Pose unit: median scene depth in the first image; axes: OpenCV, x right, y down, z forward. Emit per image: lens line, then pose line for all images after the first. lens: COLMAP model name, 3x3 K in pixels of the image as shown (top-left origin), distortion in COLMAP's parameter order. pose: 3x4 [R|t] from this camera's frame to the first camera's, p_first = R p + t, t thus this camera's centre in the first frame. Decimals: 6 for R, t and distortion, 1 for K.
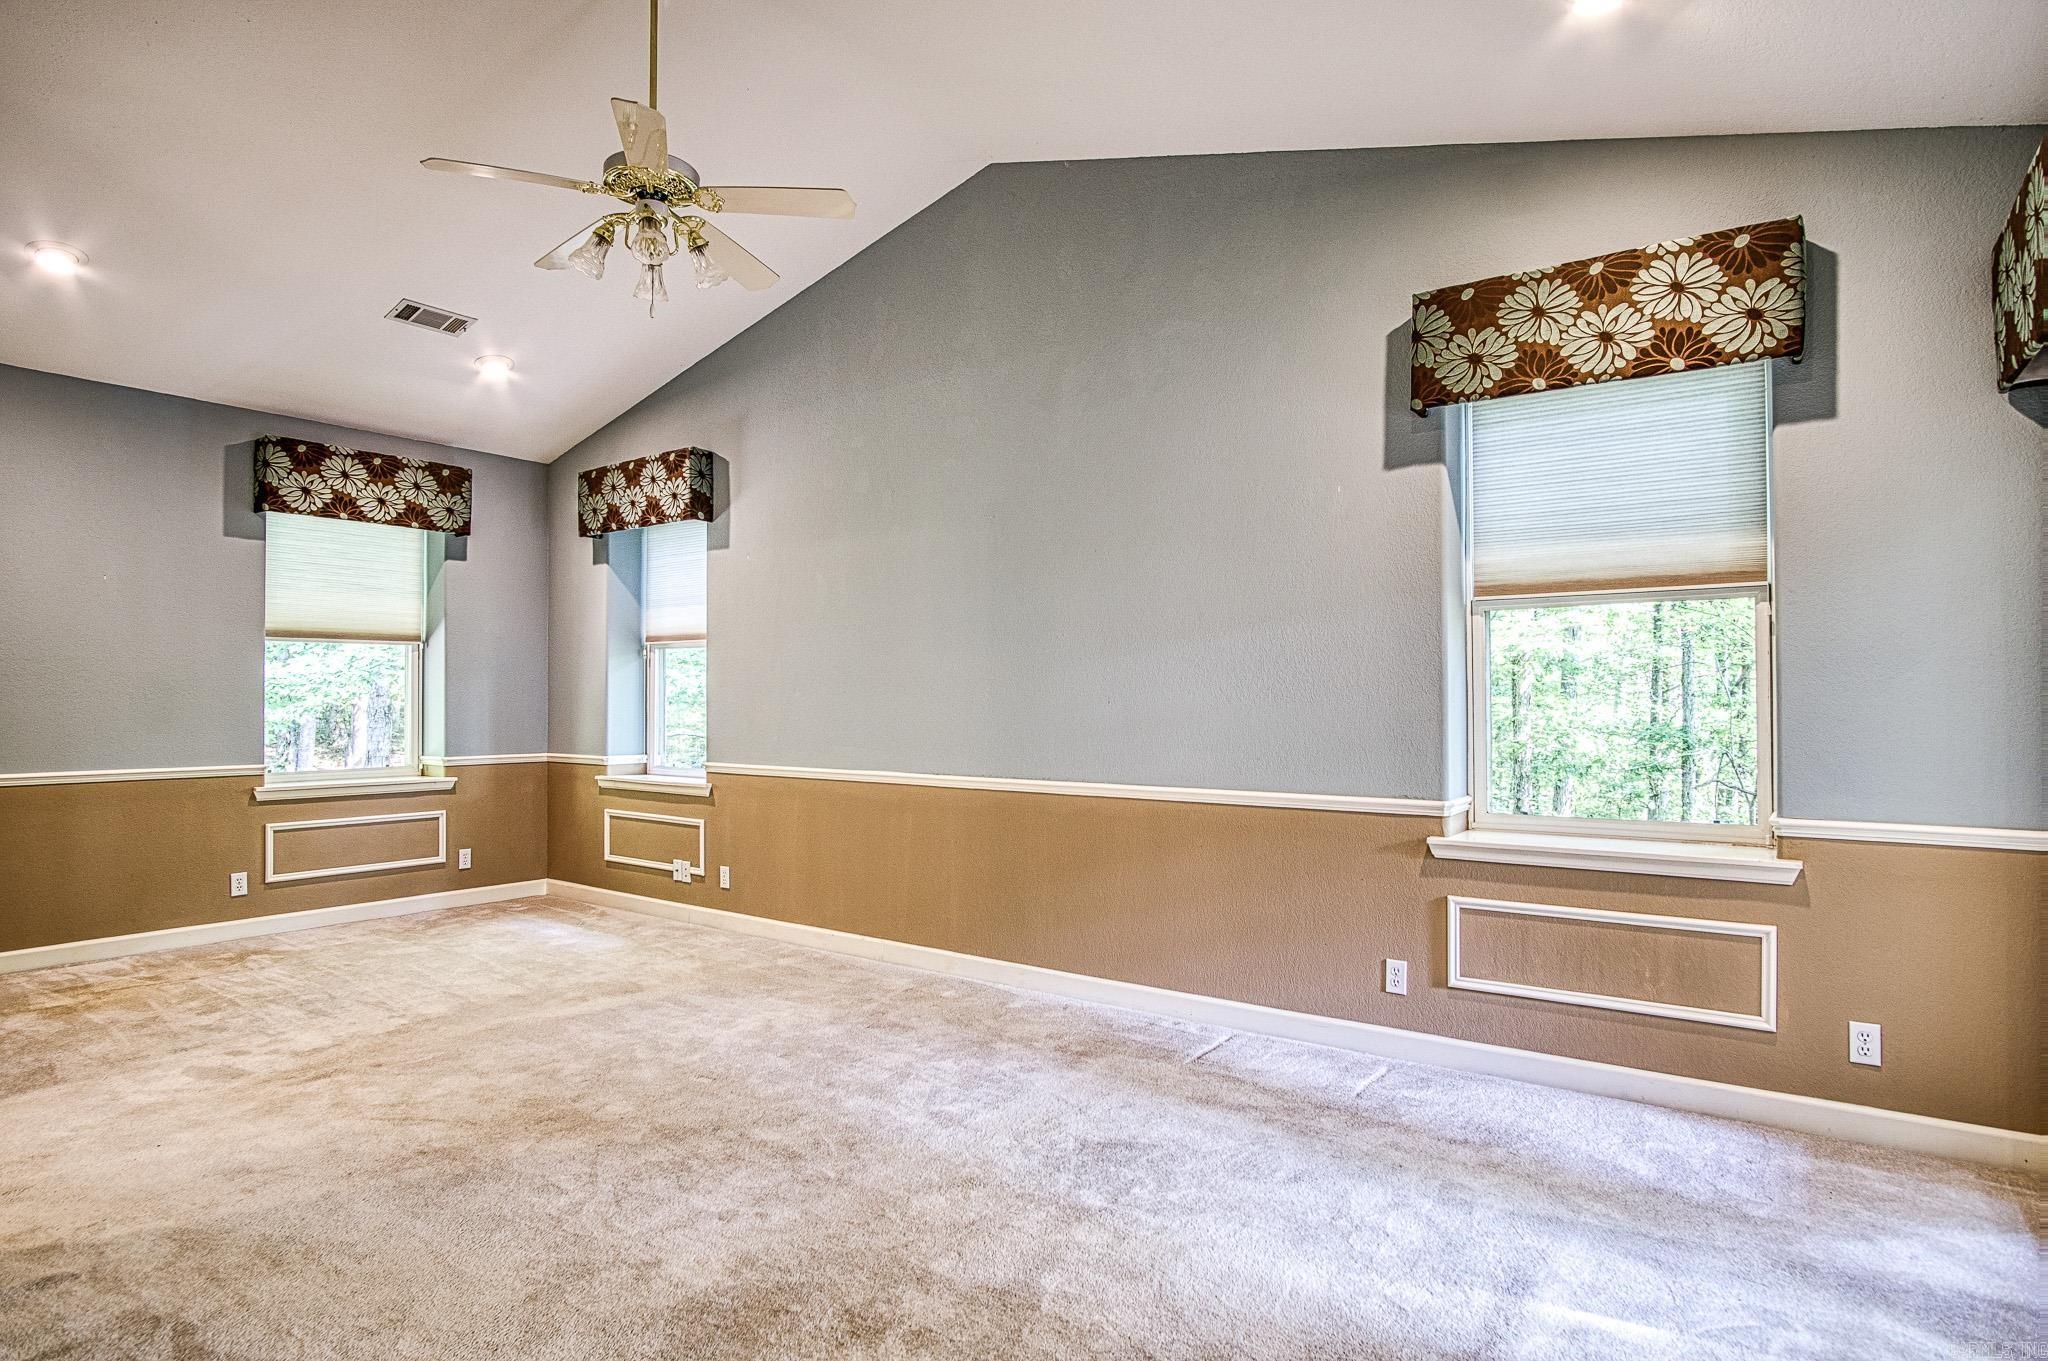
lens RADIAL K [[1116.4, 0, 1019.0], [0, 1116.4, 669.2], [0, 0, 1]] dist [-0.013558, -0.000502]
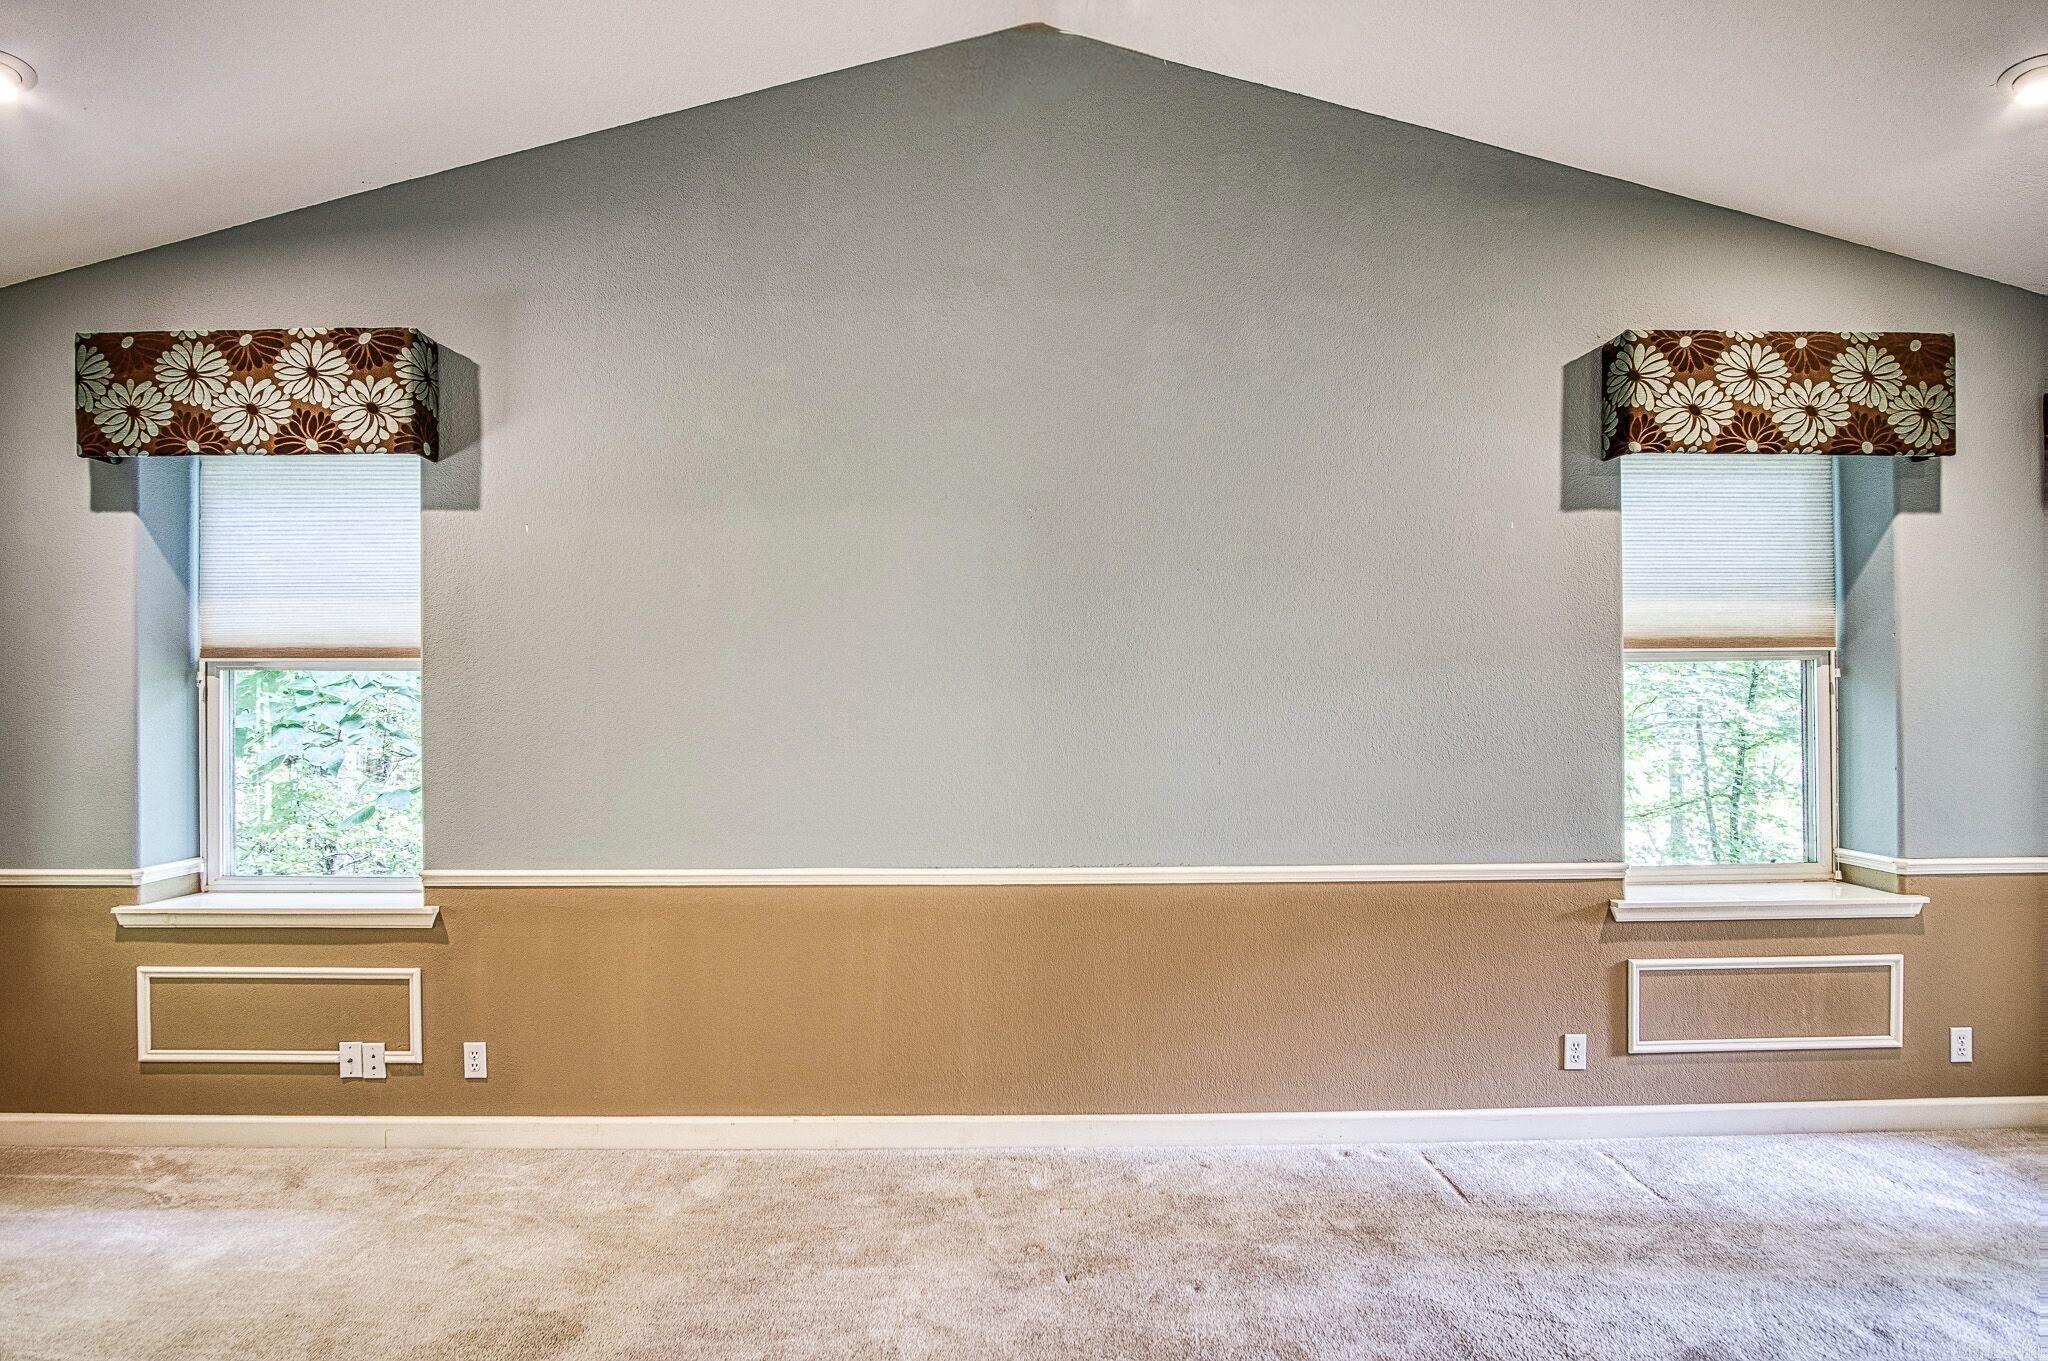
lens RADIAL K [[1091.0, 0, 1054.5], [0, 1091.0, 692.8], [0, 0, 1]] dist [-0.018531, 0.000347]
pose [[0.796117, 0.008534, 0.605082, -0.559409], [-0.012247, 0.999923, 0.002010, -0.023115], [-0.605018, -0.009011, 0.796161, 0.531575]]
